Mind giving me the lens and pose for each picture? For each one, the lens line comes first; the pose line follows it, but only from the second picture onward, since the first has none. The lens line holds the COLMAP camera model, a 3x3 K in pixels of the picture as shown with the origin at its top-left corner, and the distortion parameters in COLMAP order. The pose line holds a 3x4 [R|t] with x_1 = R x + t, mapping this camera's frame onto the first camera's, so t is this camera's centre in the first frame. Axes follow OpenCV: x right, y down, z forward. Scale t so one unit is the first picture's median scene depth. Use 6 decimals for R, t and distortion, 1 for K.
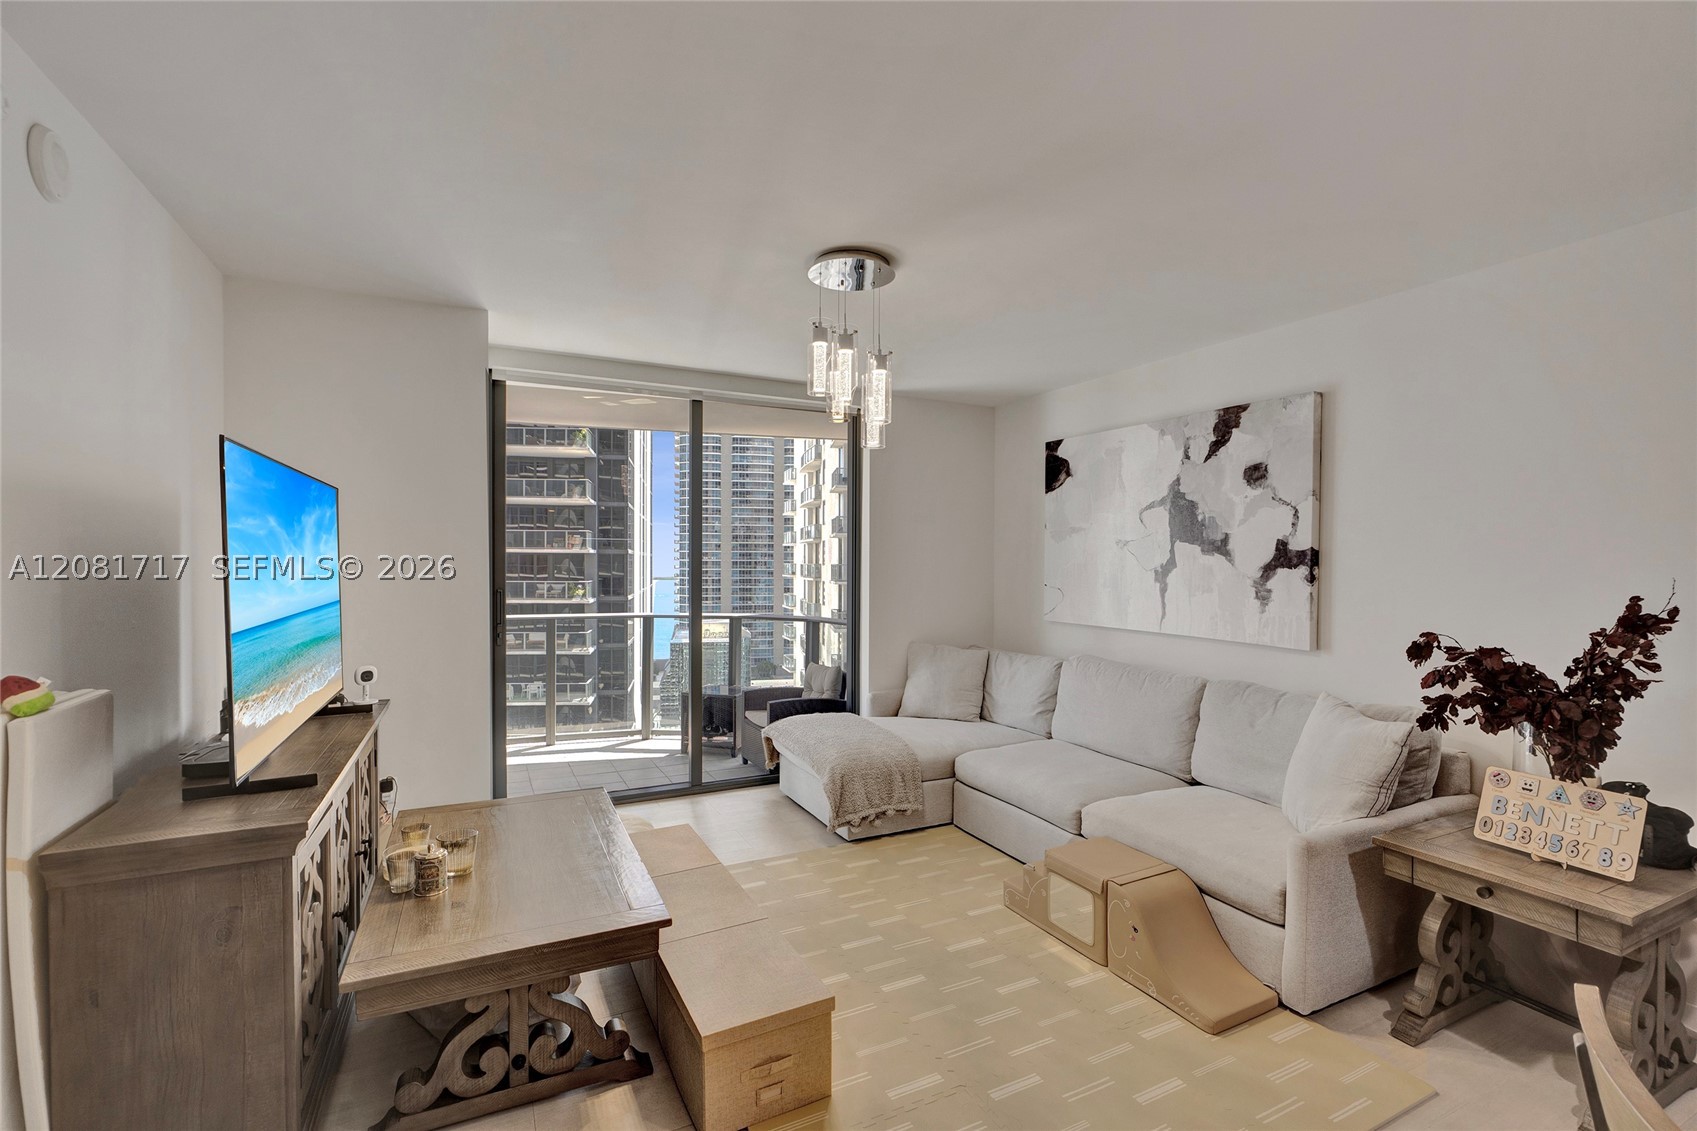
lens RADIAL K [[754.4, 0, 847.2], [0, 754.4, 566.0], [0, 0, 1]] dist [-0.003503, 0.001679]
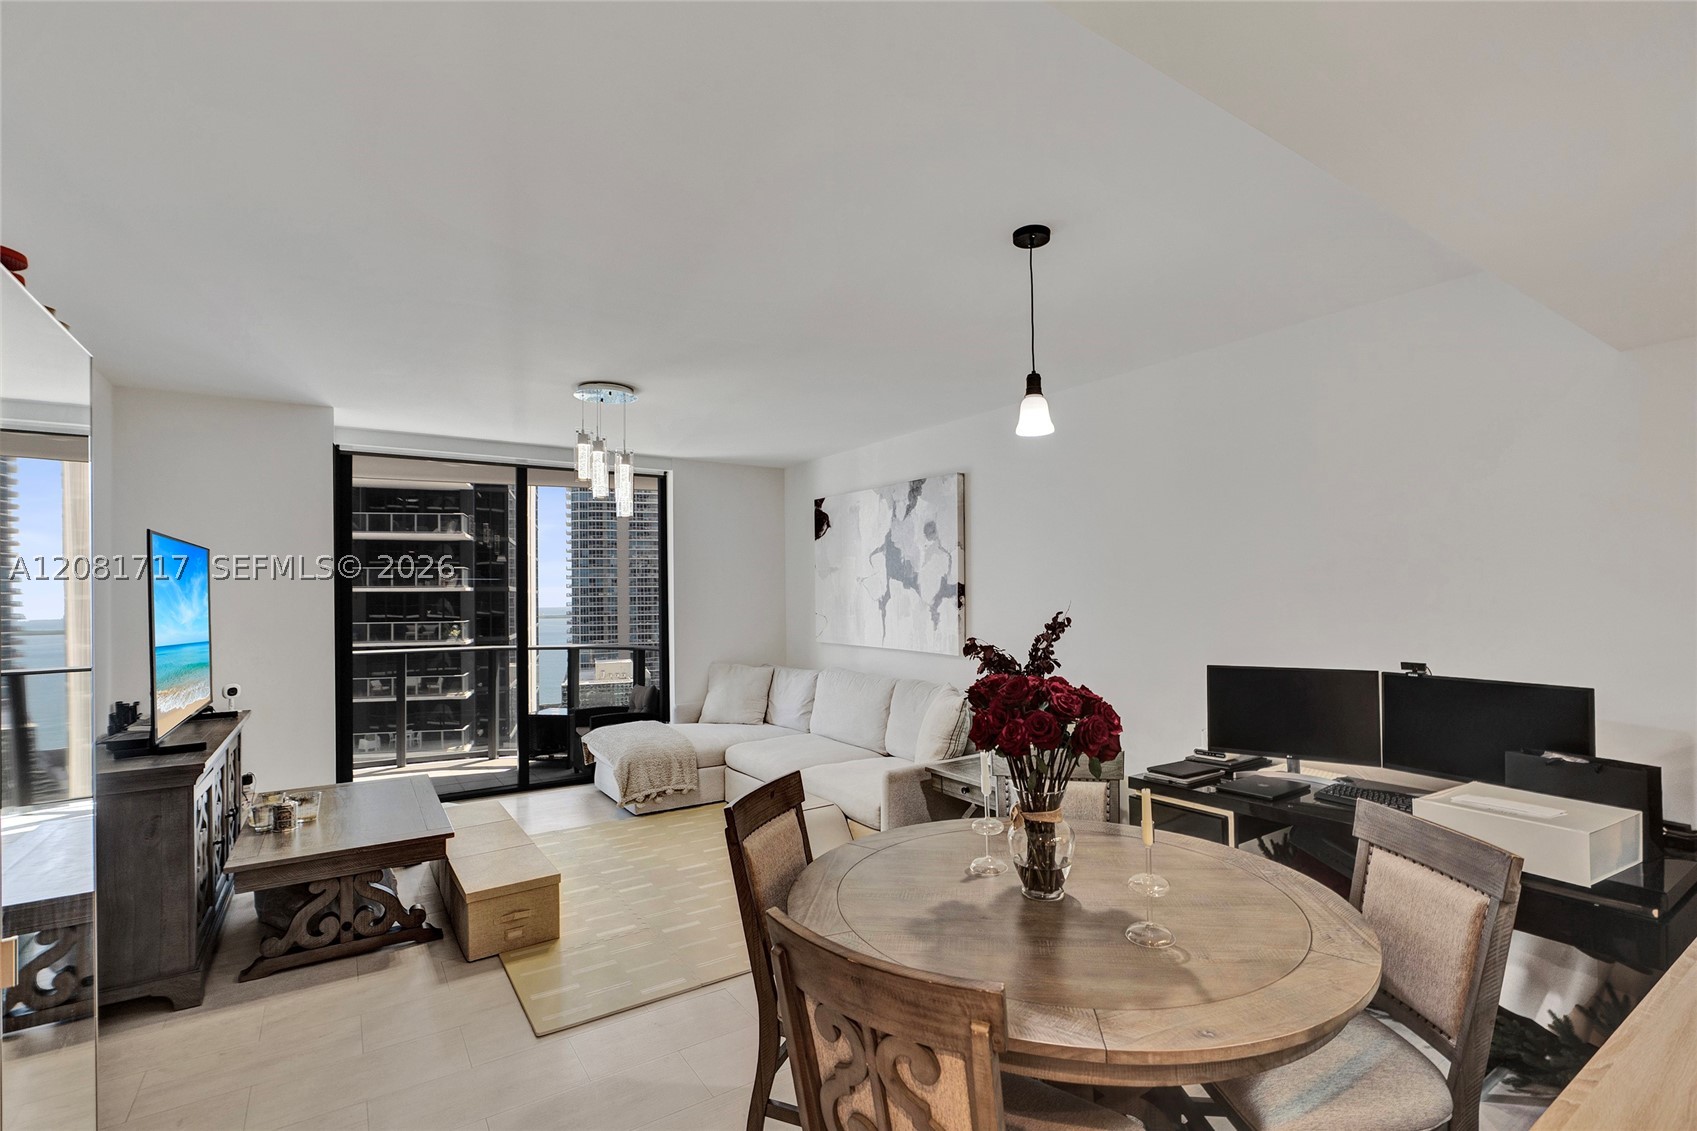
lens RADIAL K [[784.8, 0, 848.7], [0, 784.8, 578.2], [0, 0, 1]] dist [0.001428, 0.001258]
pose [[0.992803, -0.013586, 0.118983, 0.222996], [0.016761, 0.999529, -0.025724, 0.001622], [-0.118578, 0.027533, 0.992563, -0.409025]]
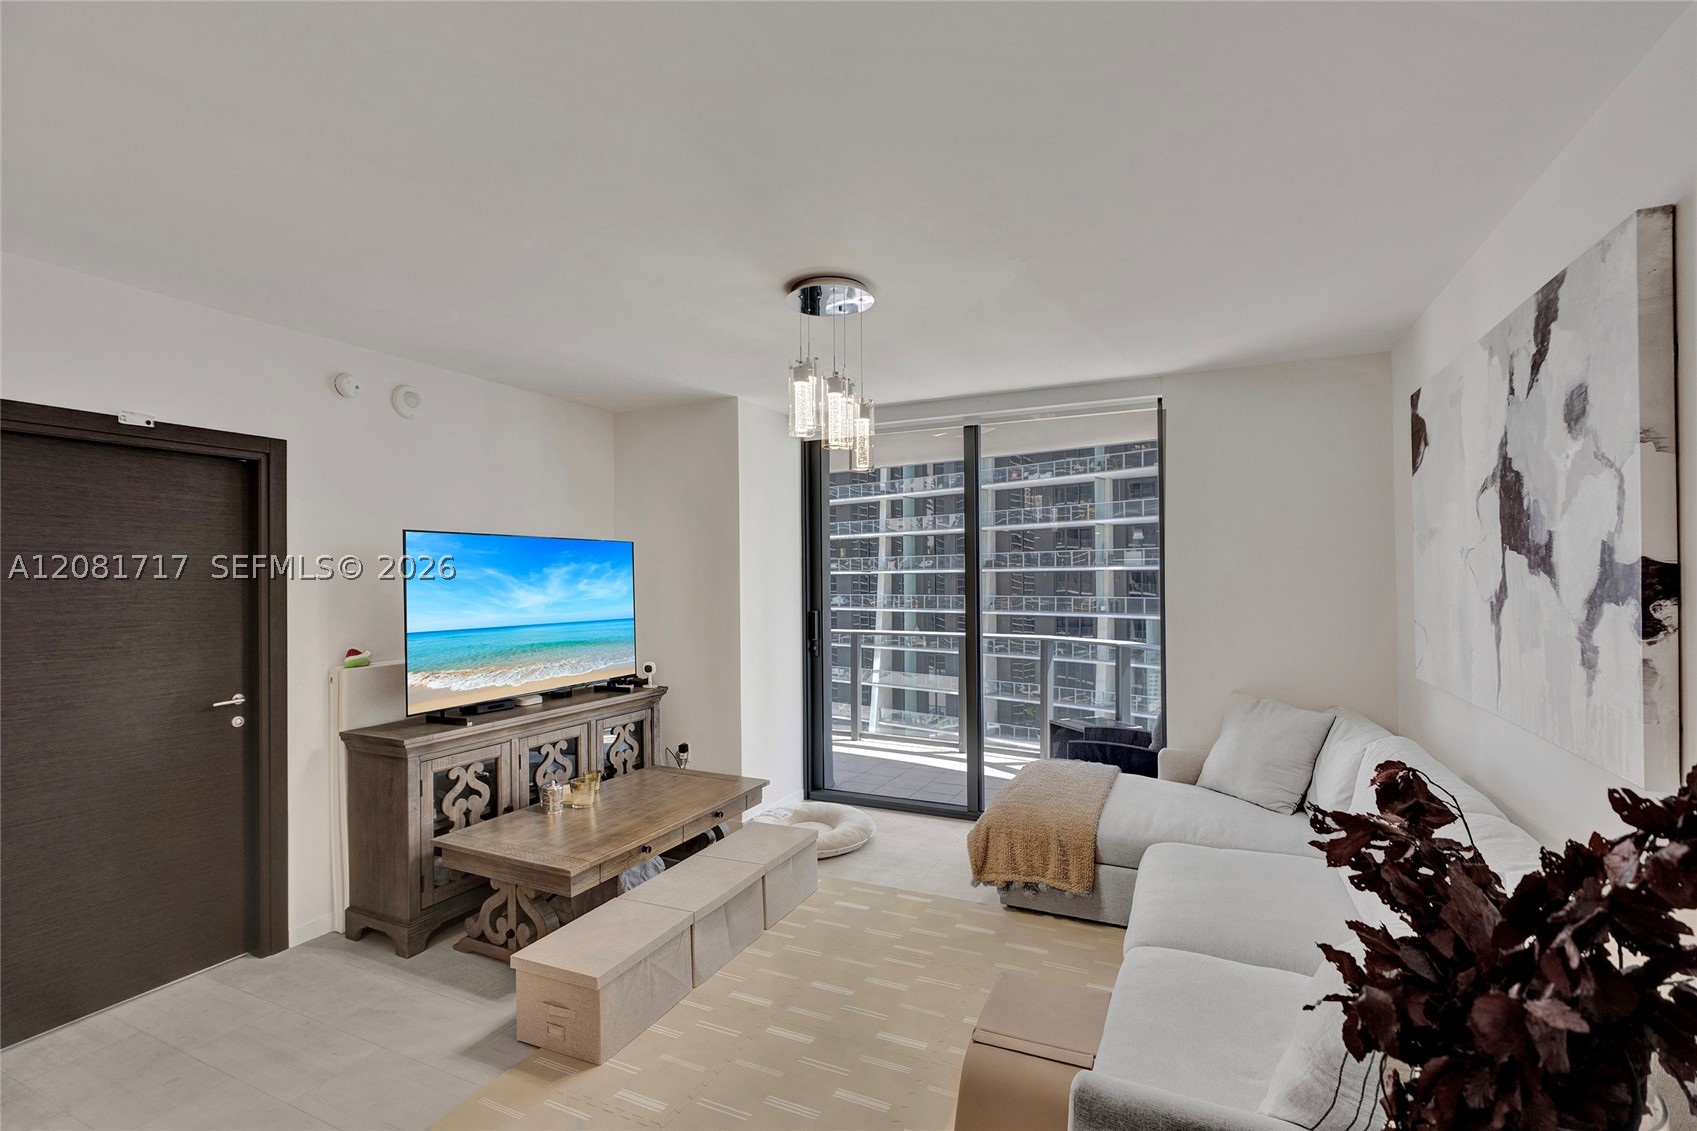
lens RADIAL K [[754.4, 0, 847.2], [0, 754.4, 566.0], [0, 0, 1]] dist [-0.003503, 0.001679]
pose [[0.617567, -0.024668, -0.786131, 0.635775], [0.007905, 0.999652, -0.025157, -0.011714], [0.786479, 0.009322, 0.617547, 0.330717]]
